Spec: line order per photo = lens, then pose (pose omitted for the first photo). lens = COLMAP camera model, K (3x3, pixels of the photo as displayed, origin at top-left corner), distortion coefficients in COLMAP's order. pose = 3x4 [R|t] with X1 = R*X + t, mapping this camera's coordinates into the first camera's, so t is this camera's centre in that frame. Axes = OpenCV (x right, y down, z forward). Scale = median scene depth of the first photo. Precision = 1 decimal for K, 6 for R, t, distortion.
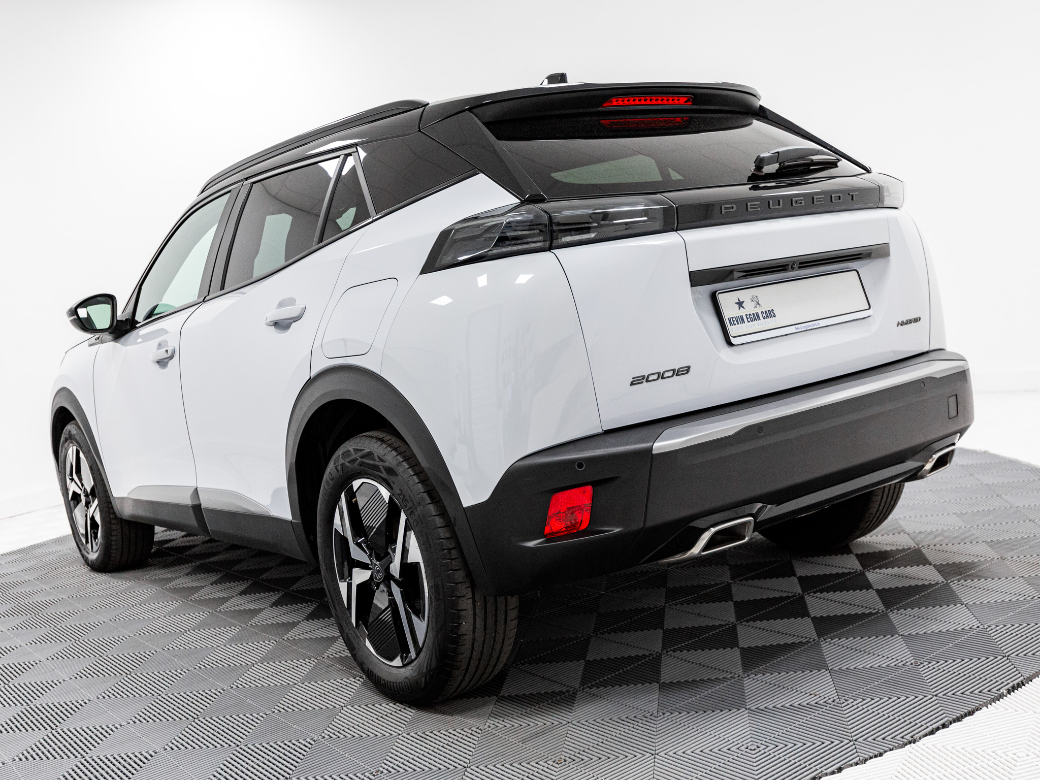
lens RADIAL K [[1131.7, 0, 520.0], [0, 1131.7, 390.0], [0, 0, 1]] dist [-0.027500, 0.011279]
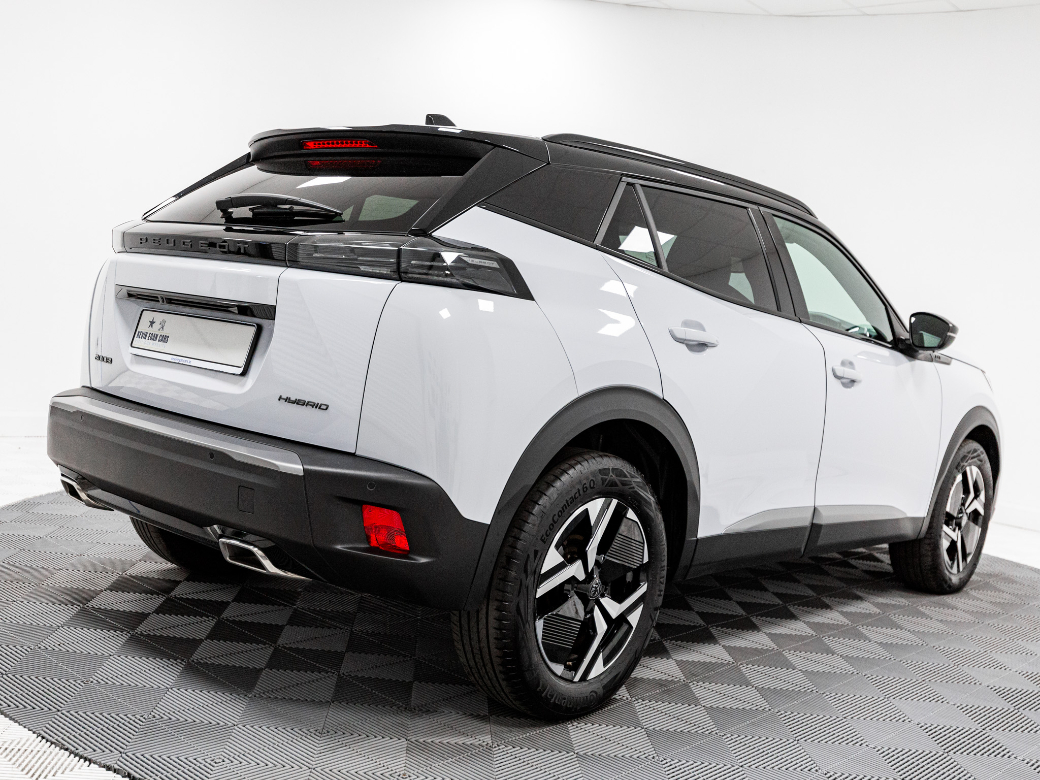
lens RADIAL K [[1107.5, 0, 520.0], [0, 1107.5, 390.0], [0, 0, 1]] dist [-0.008838, -0.020042]
pose [[0.197560, 0.229244, -0.953109, 1.276578], [-0.224703, 0.956975, 0.183597, -0.283515], [0.954190, 0.177895, 0.240572, 1.023332]]
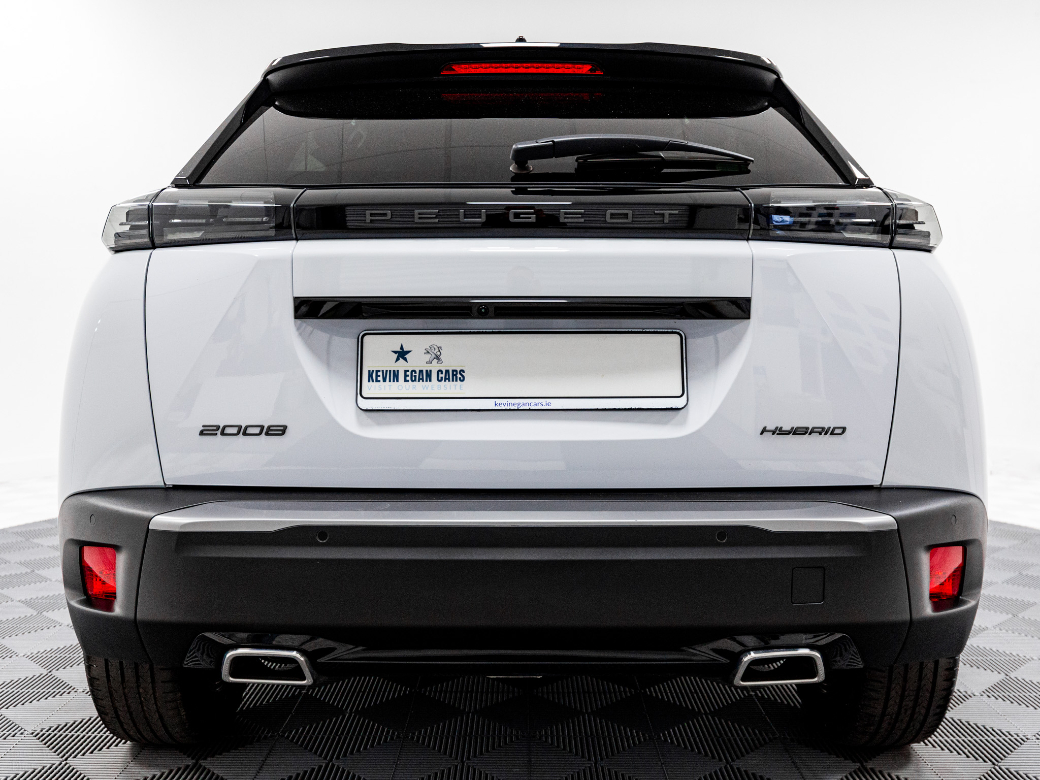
lens RADIAL K [[1062.3, 0, 520.0], [0, 1062.3, 390.0], [0, 0, 1]] dist [0.001911, 0.012095]
pose [[0.798130, 0.175413, -0.576385, 0.591780], [-0.165162, 0.983731, 0.070679, -0.104857], [0.579405, 0.038786, 0.814116, 0.472615]]
